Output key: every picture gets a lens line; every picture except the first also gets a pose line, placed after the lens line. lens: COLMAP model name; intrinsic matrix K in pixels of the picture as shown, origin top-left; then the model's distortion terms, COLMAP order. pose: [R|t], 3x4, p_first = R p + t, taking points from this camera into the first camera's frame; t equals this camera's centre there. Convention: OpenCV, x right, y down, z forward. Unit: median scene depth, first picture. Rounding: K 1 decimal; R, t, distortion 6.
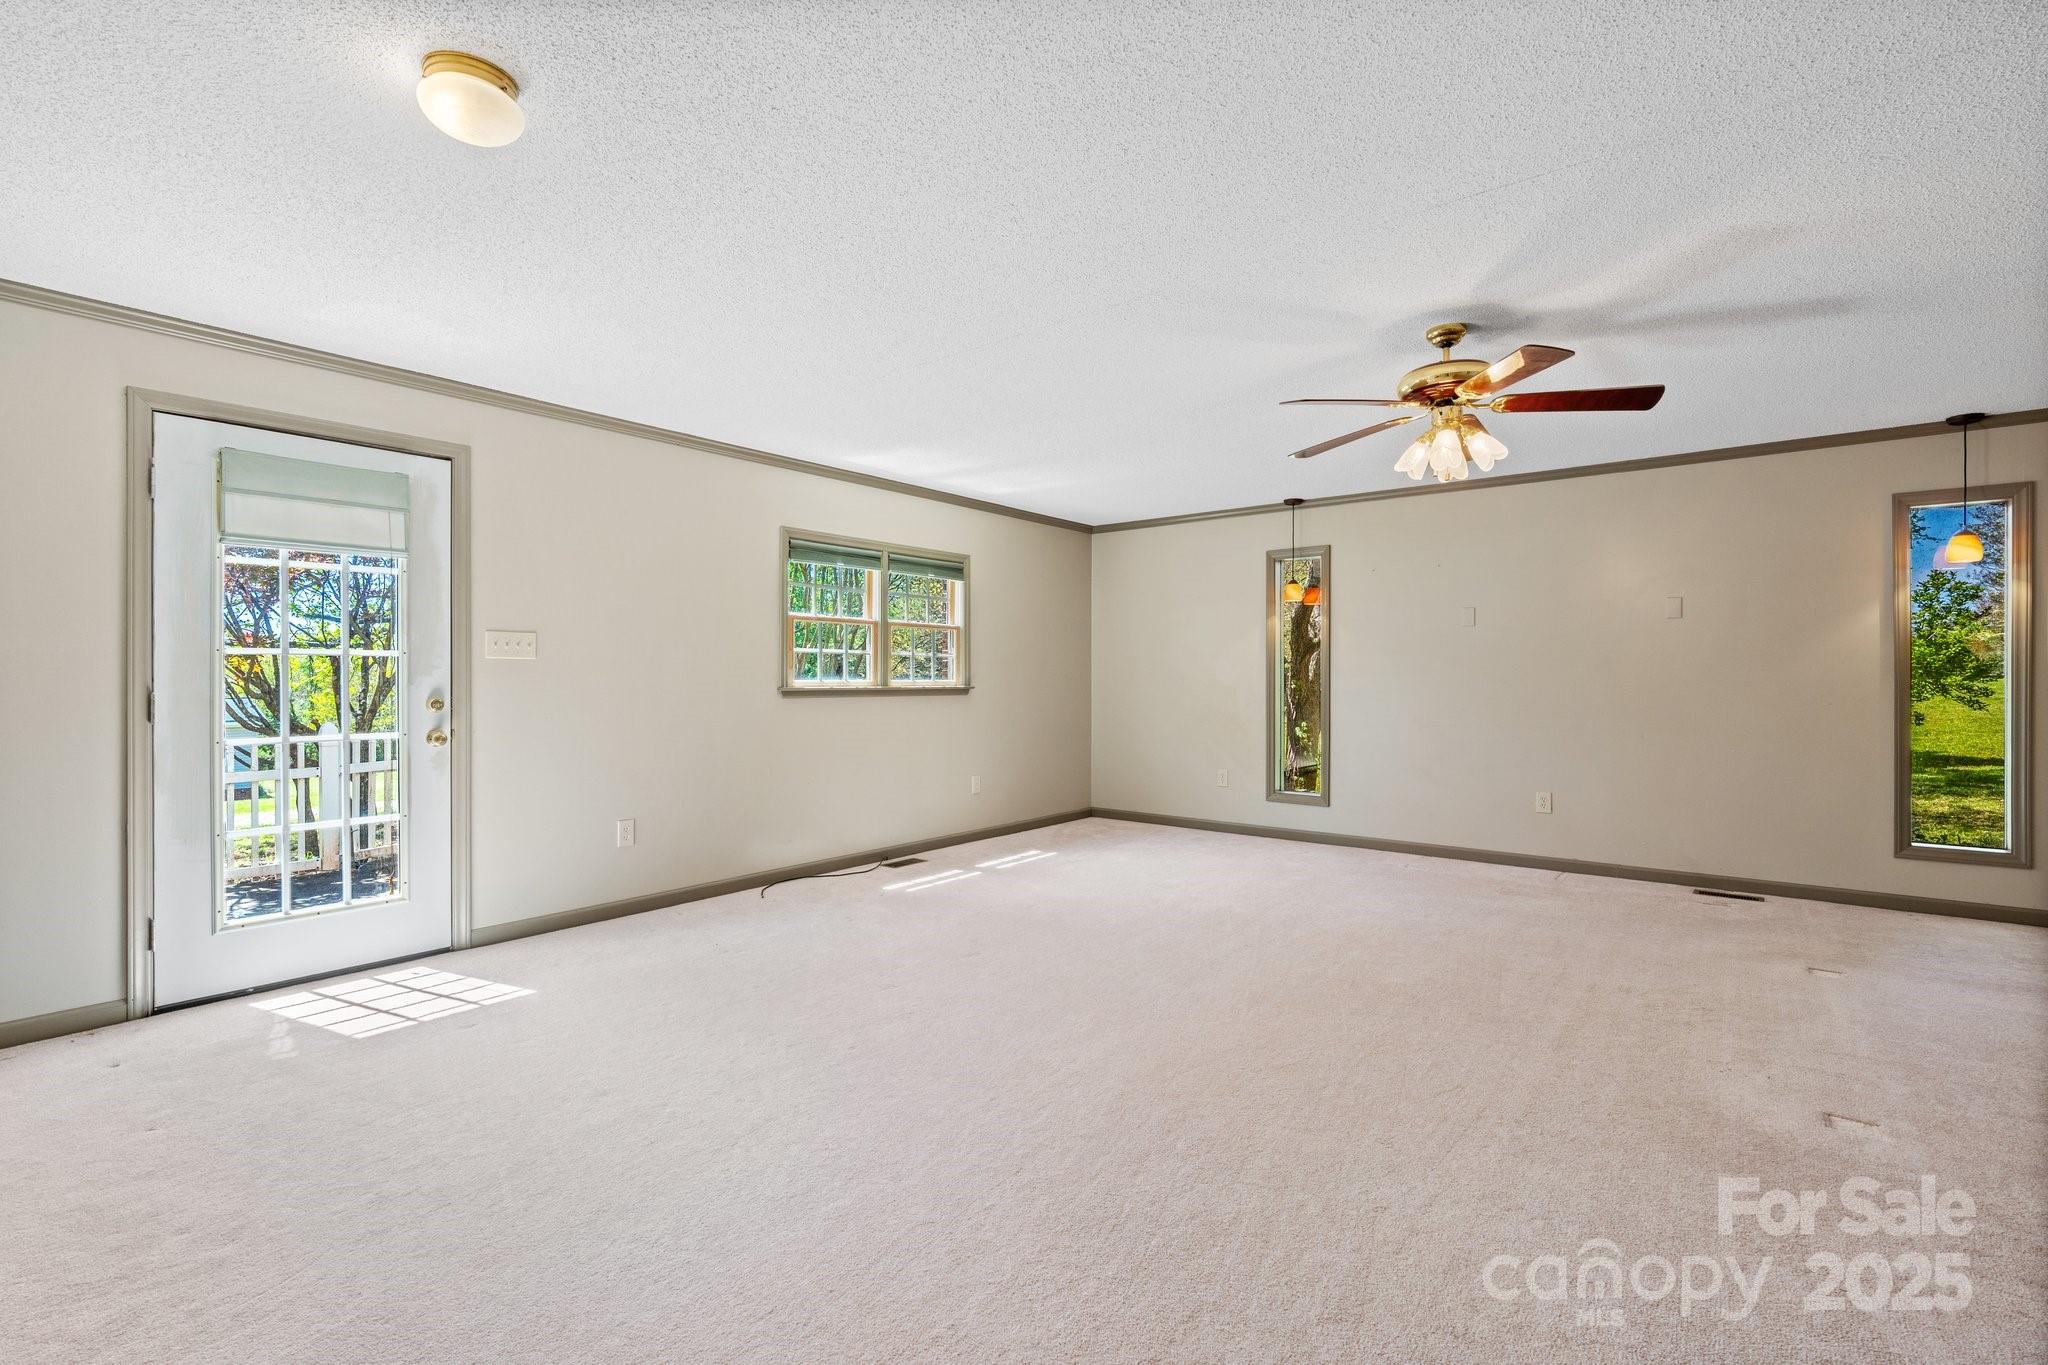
lens RADIAL K [[919.0, 0, 1015.5], [0, 919.0, 678.8], [0, 0, 1]] dist [-0.000921, 0.001193]
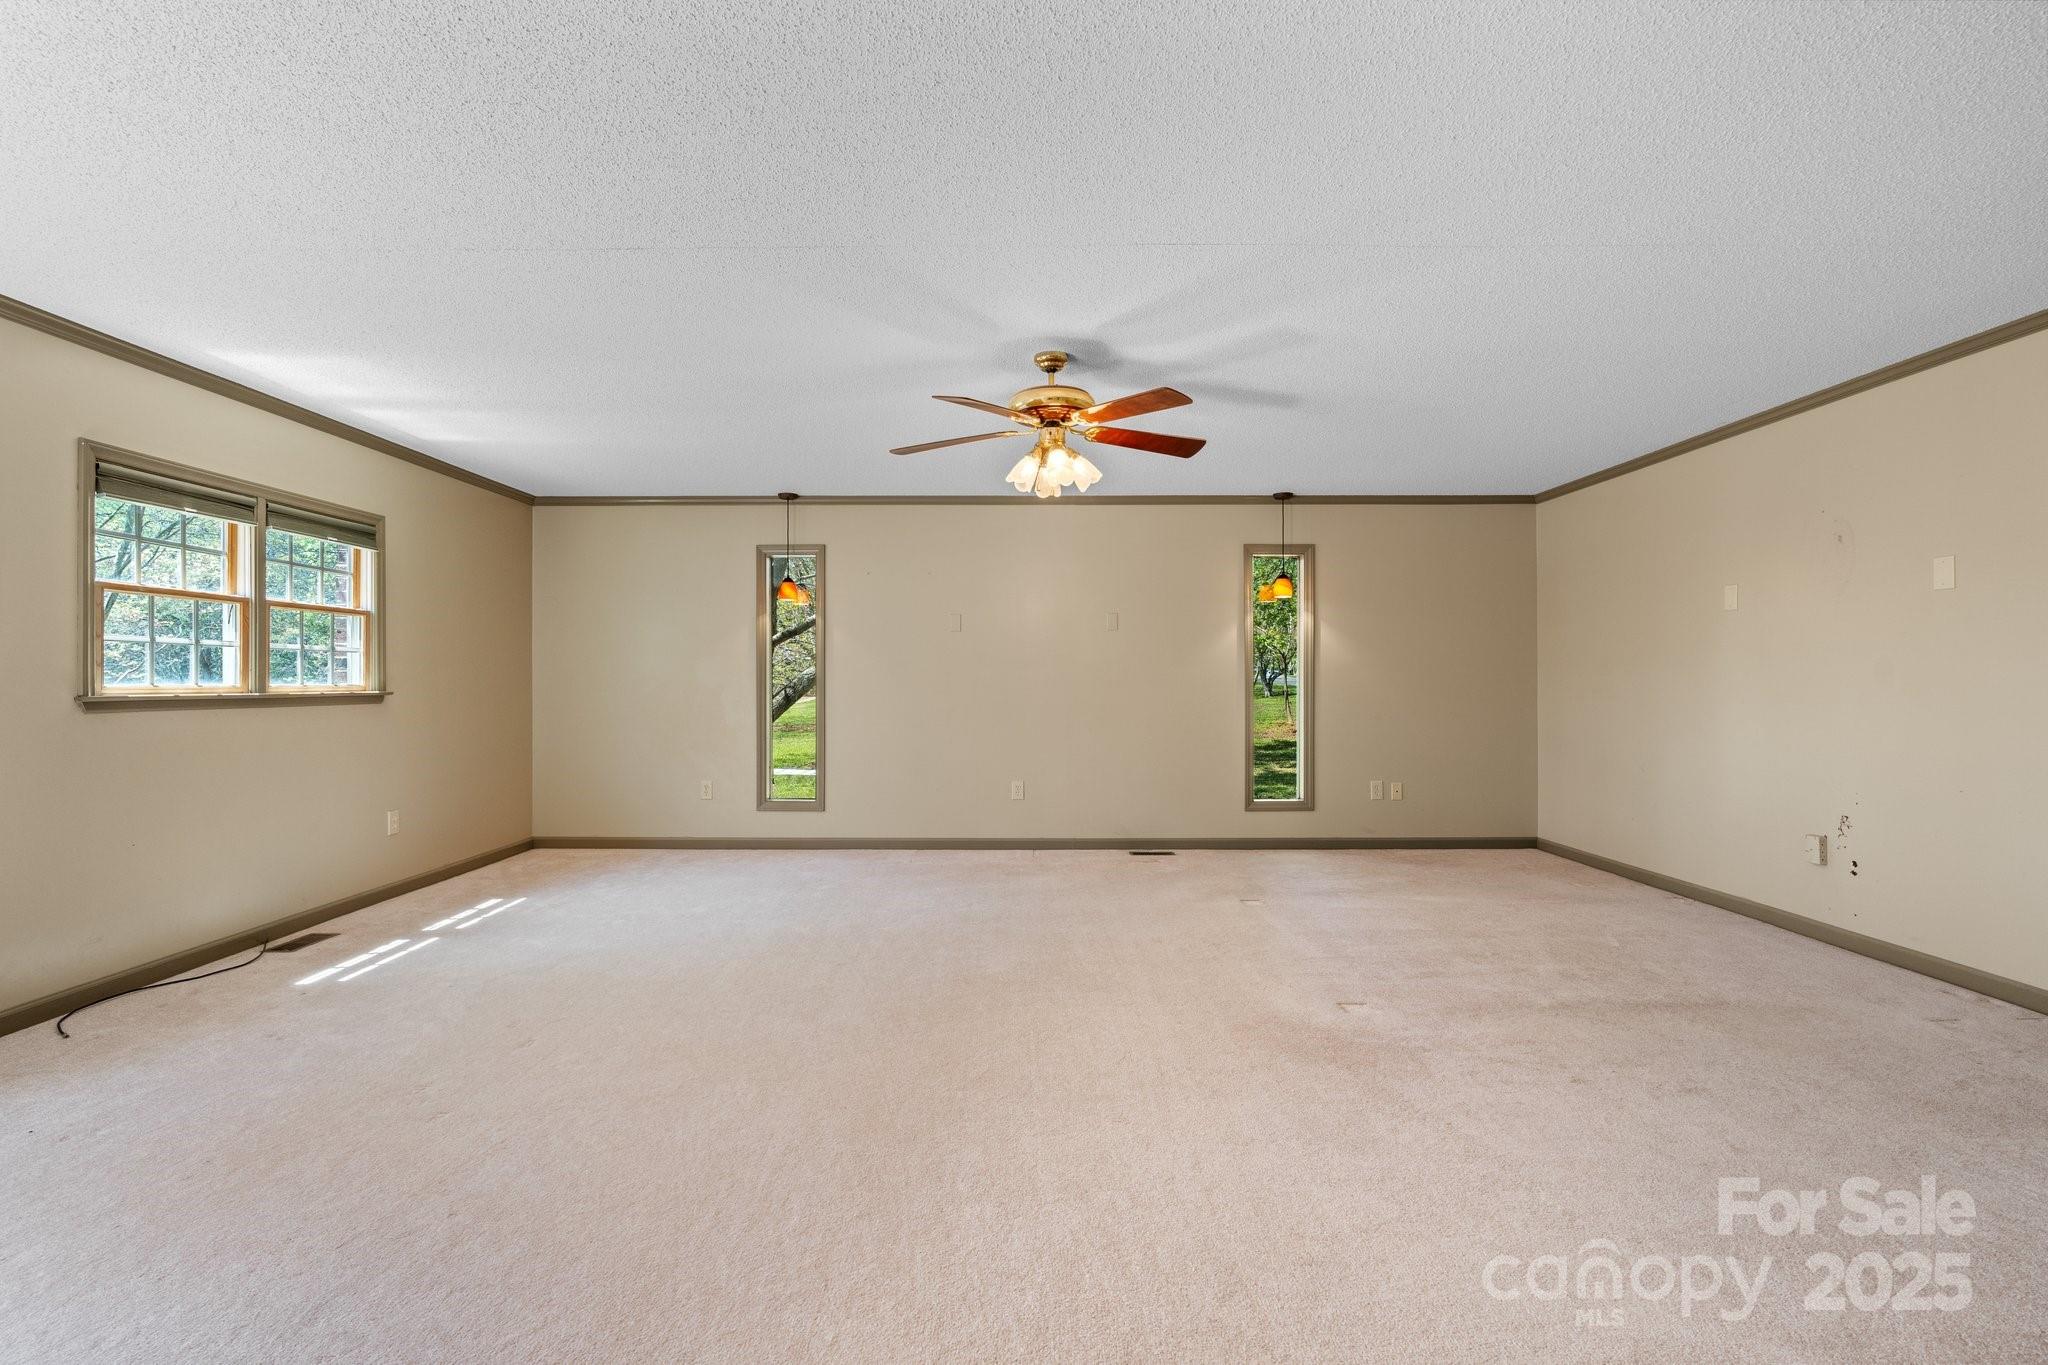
lens RADIAL K [[946.1, 0, 1024.0], [0, 946.1, 682.5], [0, 0, 1]] dist [-0.001149, -0.000361]
pose [[0.781301, -0.002447, 0.624149, -0.160712], [0.001682, 0.999997, 0.001815, 0.000351], [-0.624152, -0.000368, 0.781303, 0.098950]]
